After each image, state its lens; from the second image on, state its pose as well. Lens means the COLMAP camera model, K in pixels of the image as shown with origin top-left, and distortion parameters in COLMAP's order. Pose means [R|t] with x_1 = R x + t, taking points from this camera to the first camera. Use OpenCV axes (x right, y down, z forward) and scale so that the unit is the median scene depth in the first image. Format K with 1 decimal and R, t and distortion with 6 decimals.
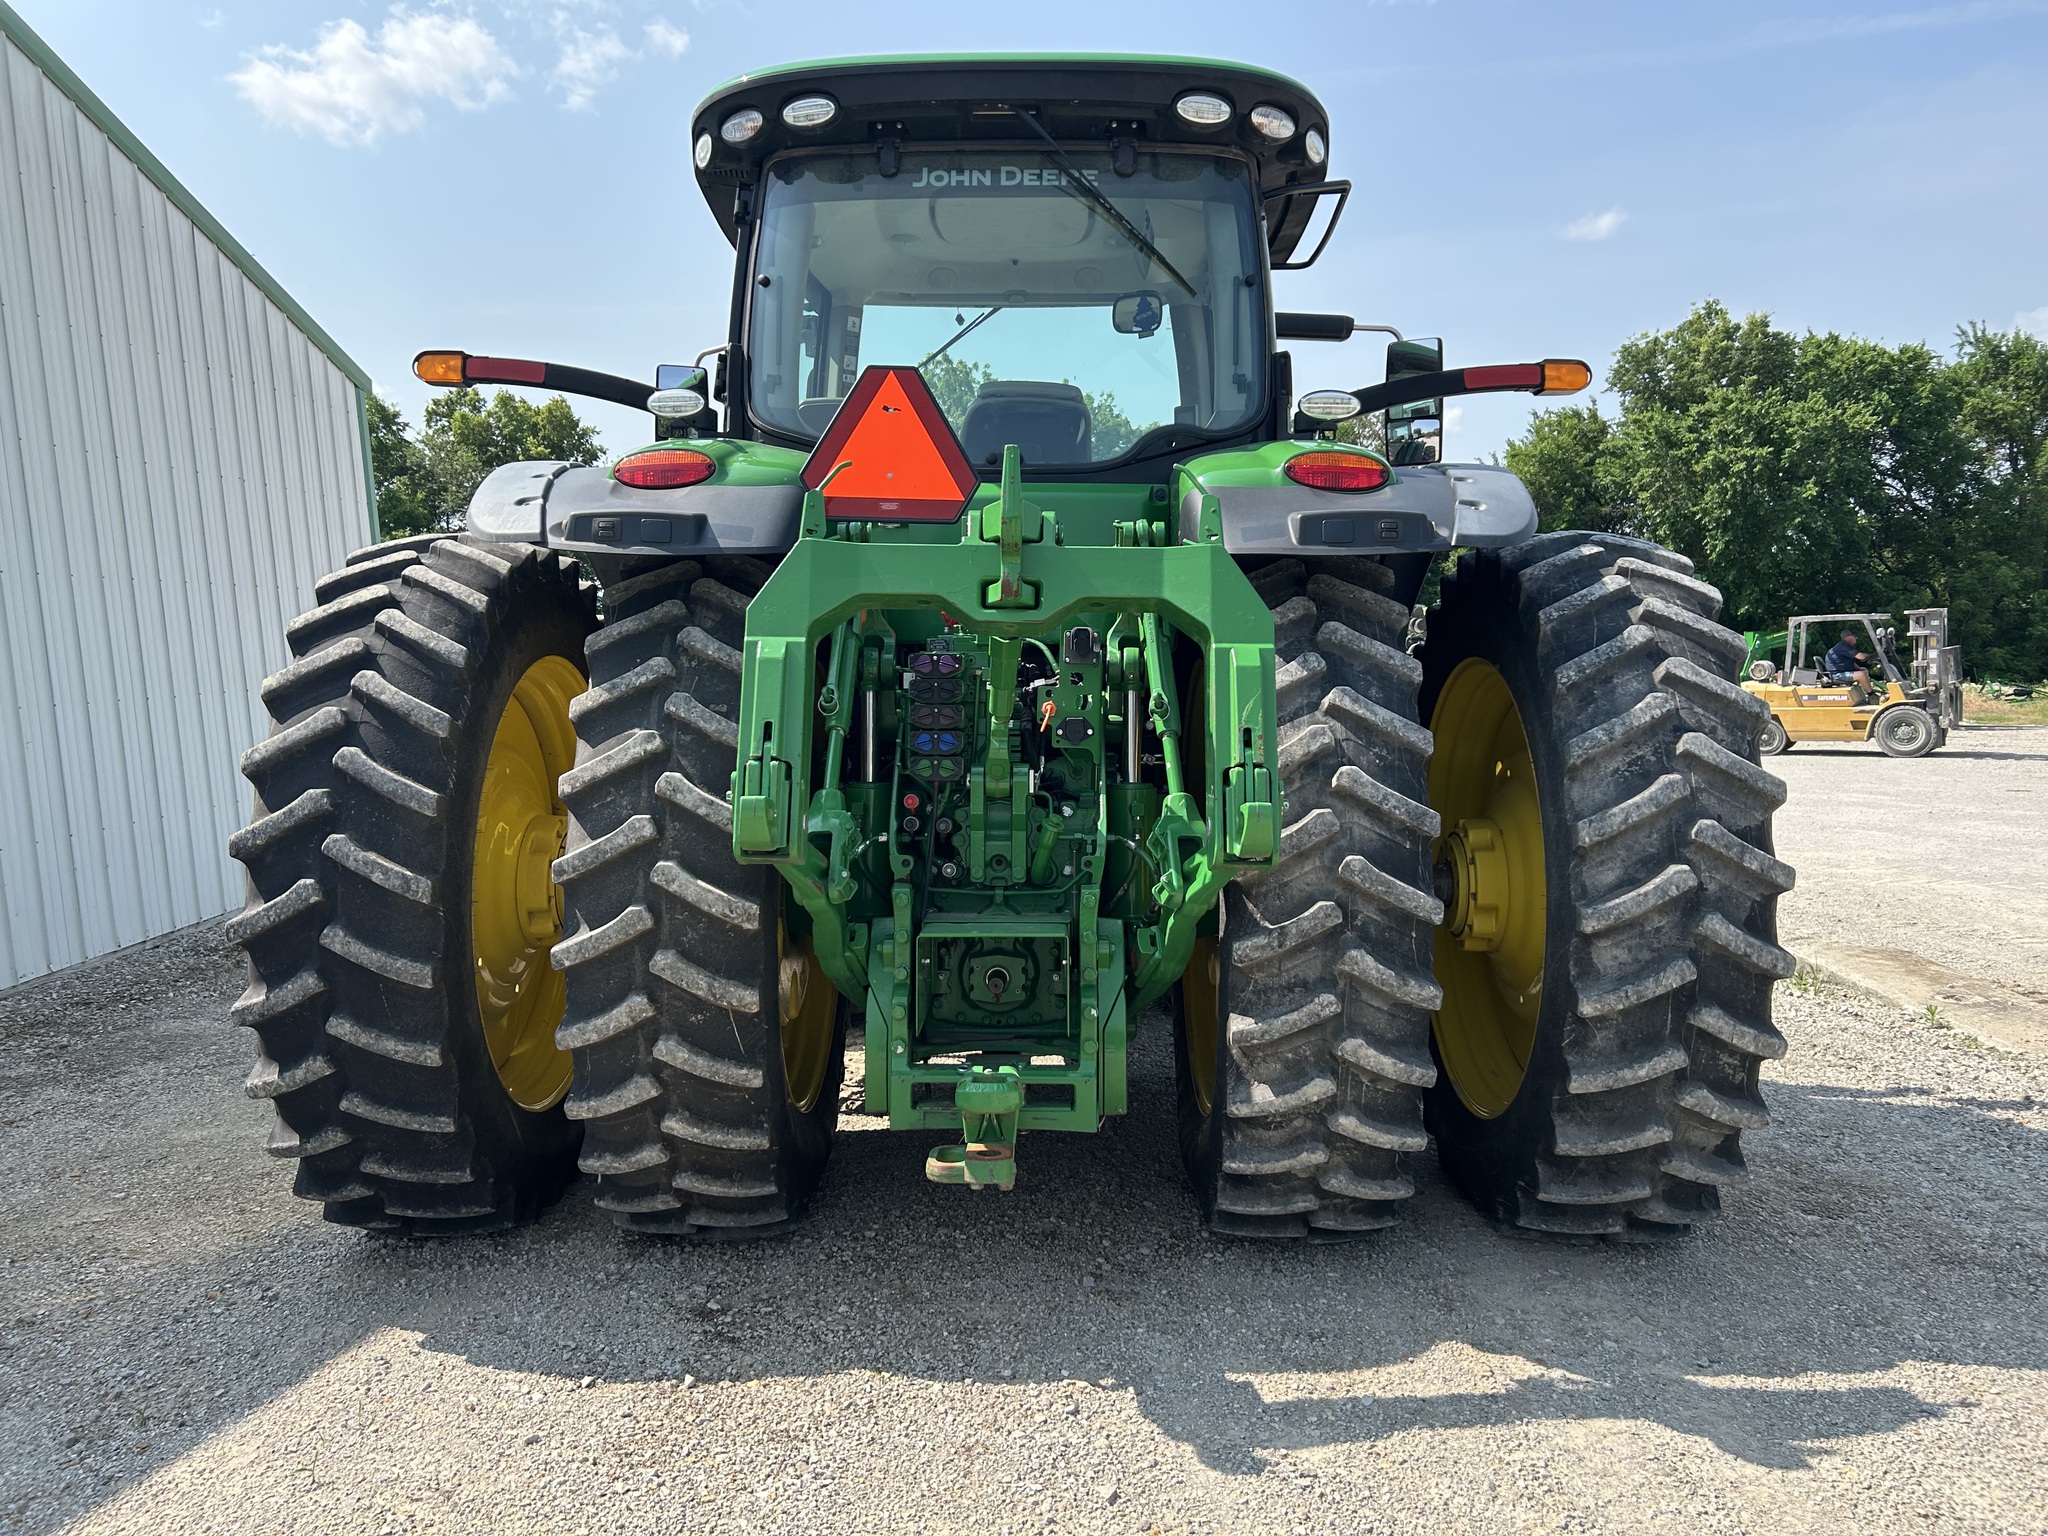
lens RADIAL K [[1537.9, 0, 1019.7], [0, 1537.9, 748.8], [0, 0, 1]] dist [0.059945, -0.065906]
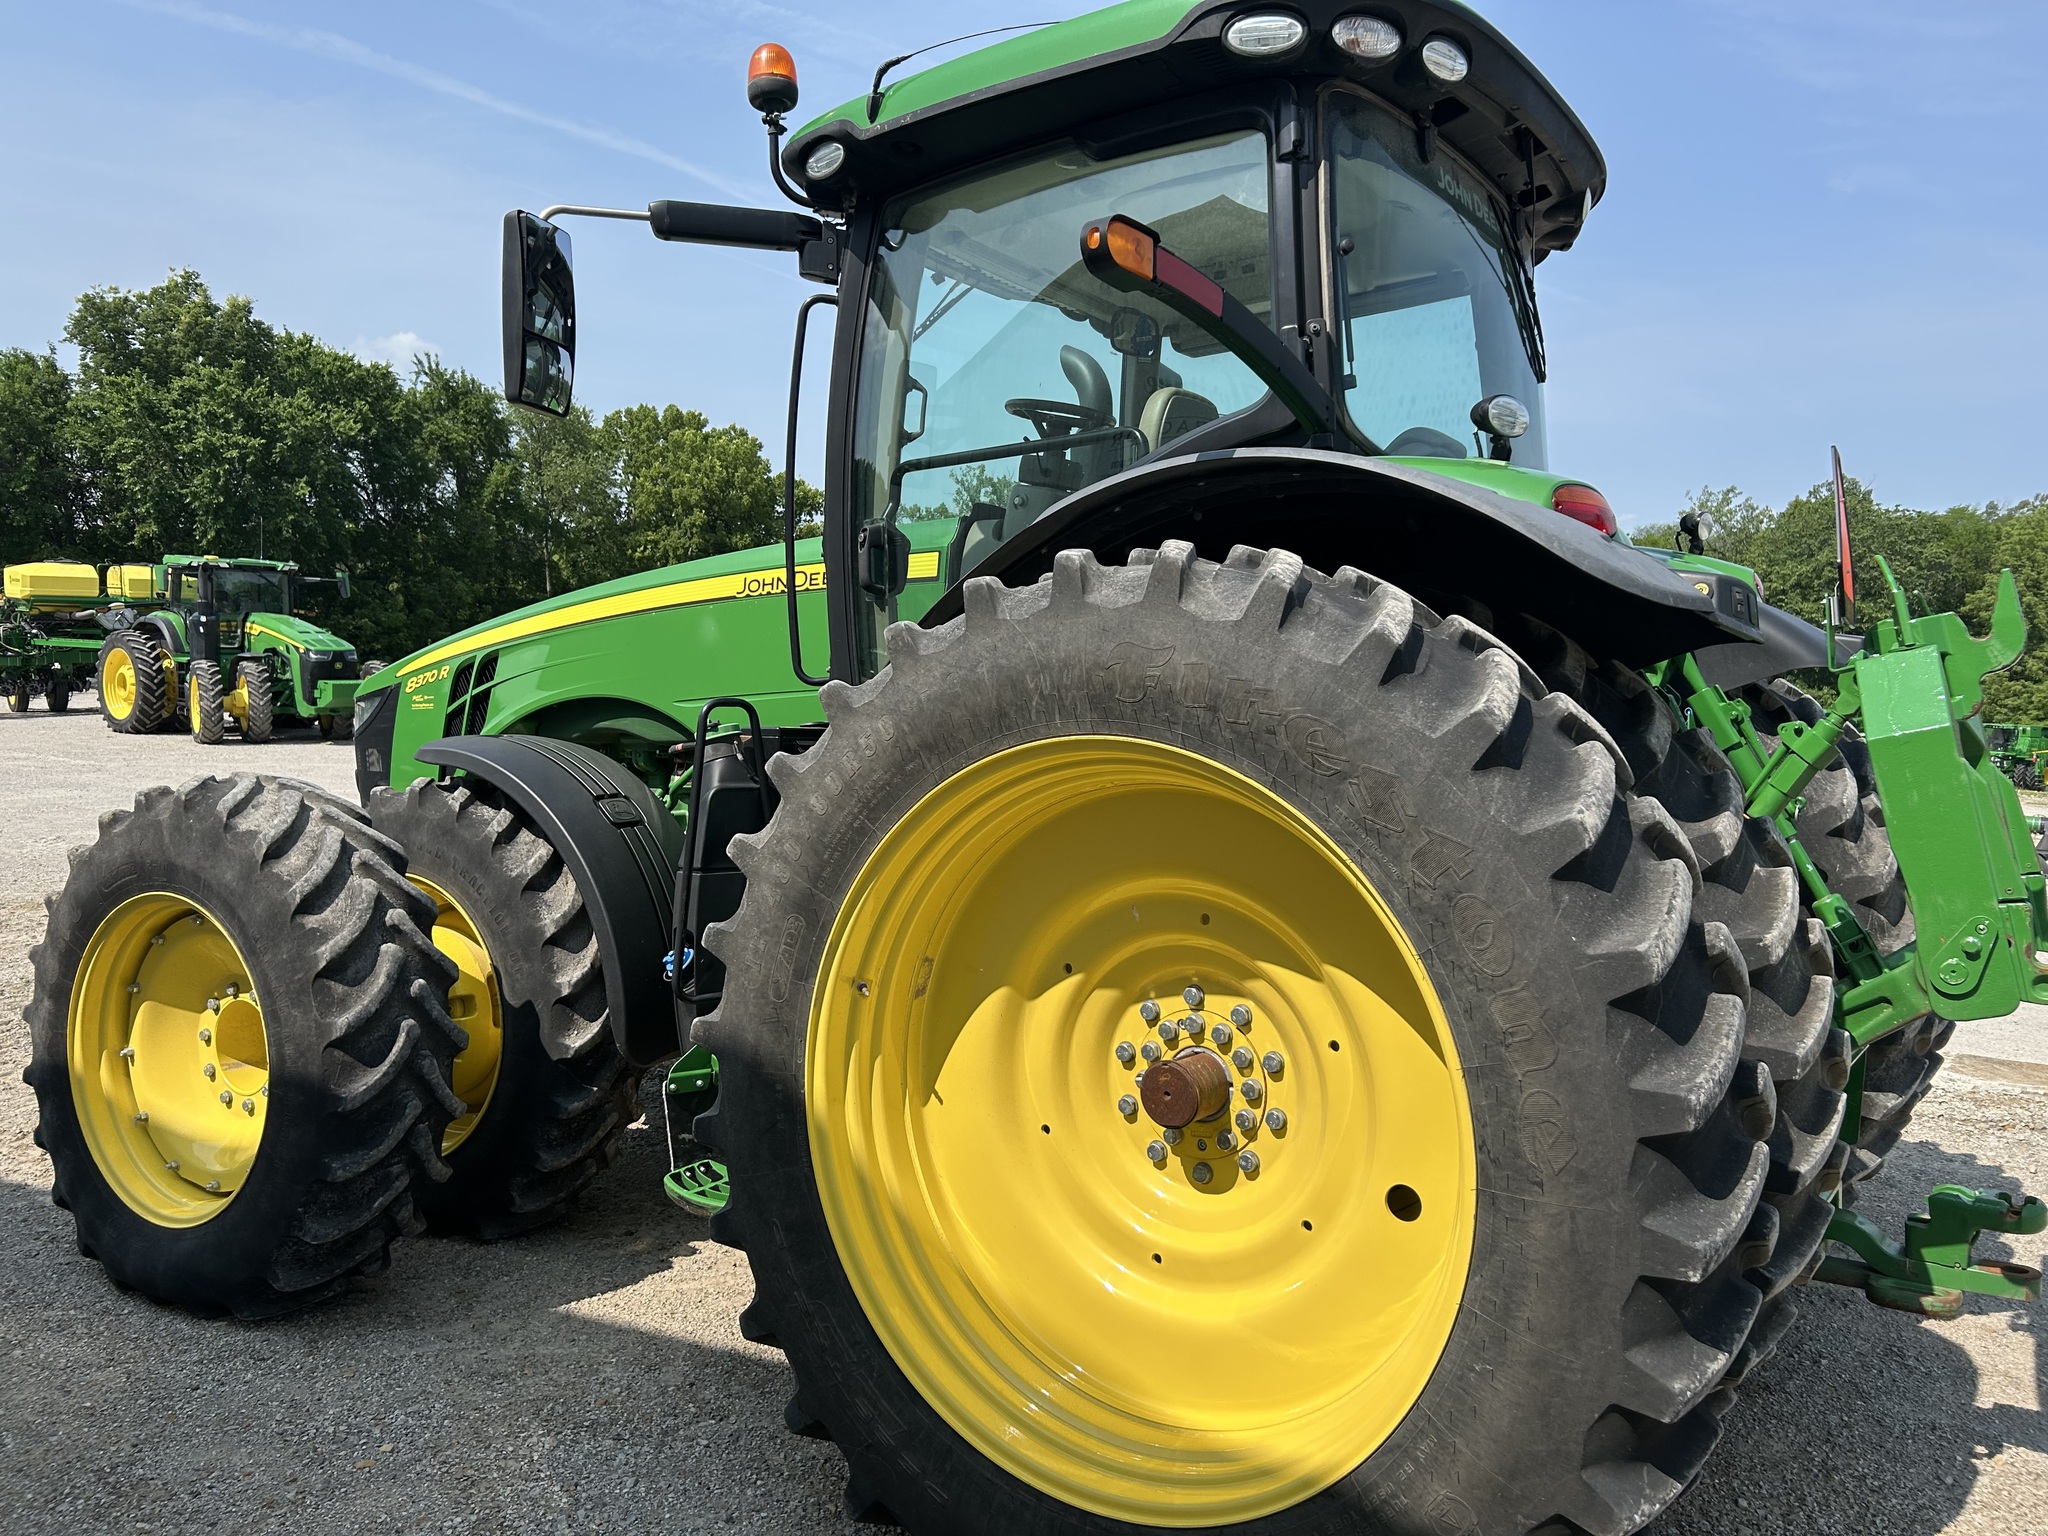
lens RADIAL K [[1537.9, 0, 1013.5], [0, 1537.9, 780.1], [0, 0, 1]] dist [0.059945, -0.065906]
pose [[0.563298, -0.015356, 0.826111, -0.165908], [-0.006525, 0.999713, 0.023033, -0.010625], [-0.826228, -0.018365, 0.563037, 0.131979]]
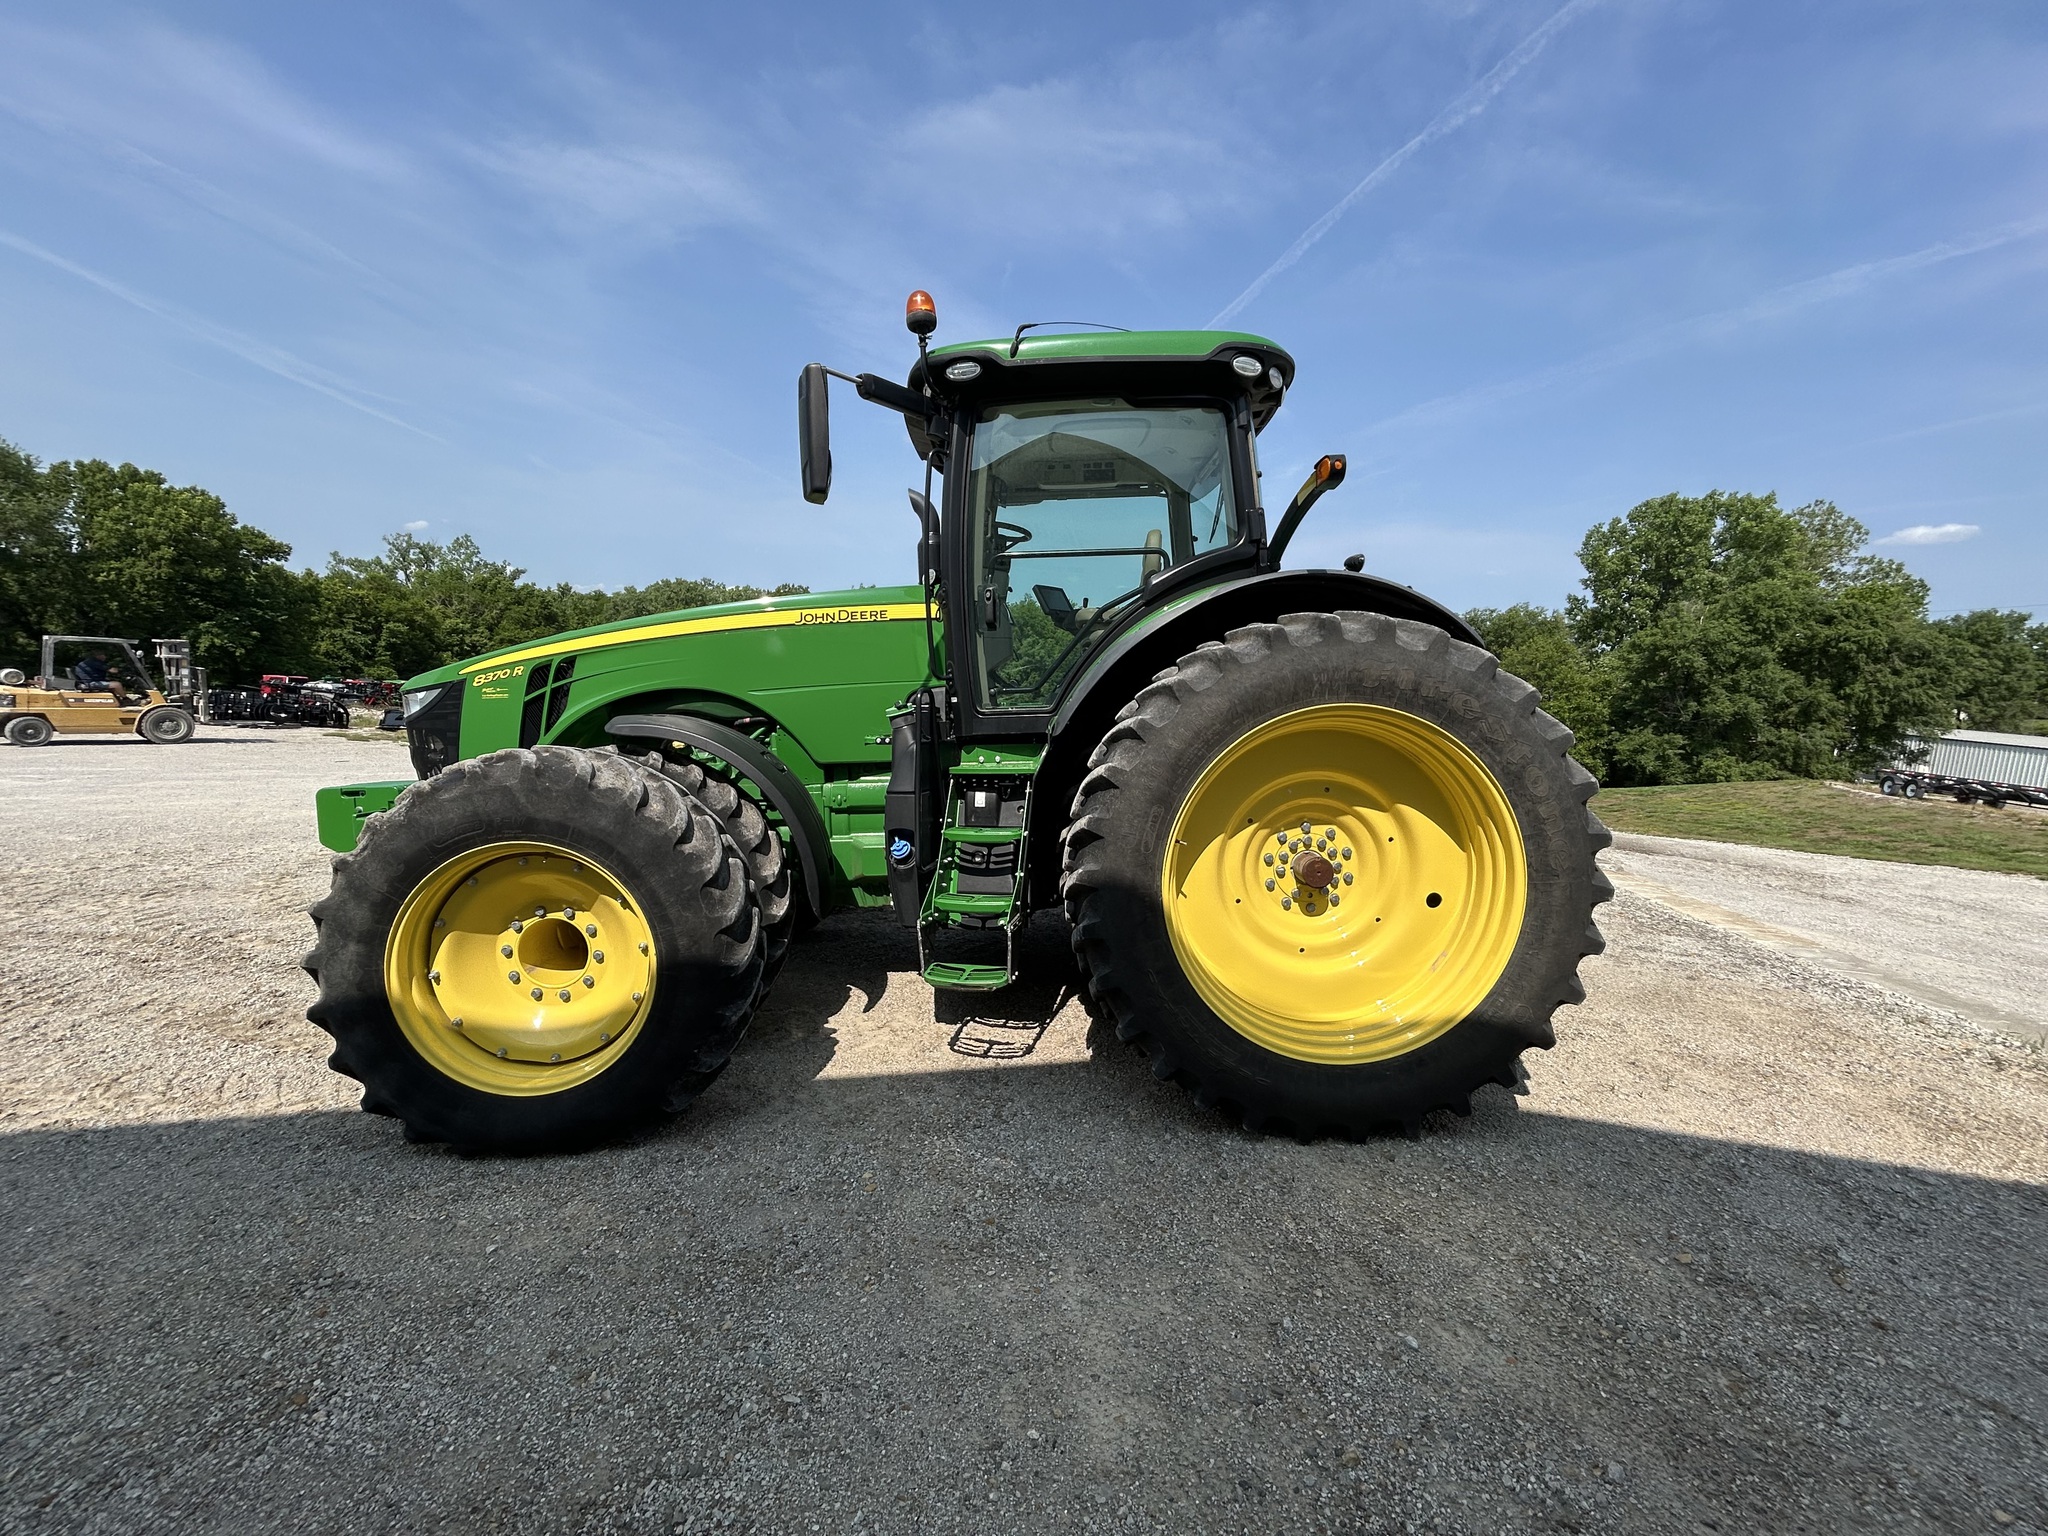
lens RADIAL K [[833.6, 0, 1020.8], [0, 833.6, 768.1], [0, 0, 1]] dist [-0.002751, -0.000966]
pose [[-0.016681, -0.066180, 0.997668, -0.196735], [0.015821, 0.997665, 0.066445, -0.010757], [-0.999736, 0.016892, -0.015595, 0.242044]]
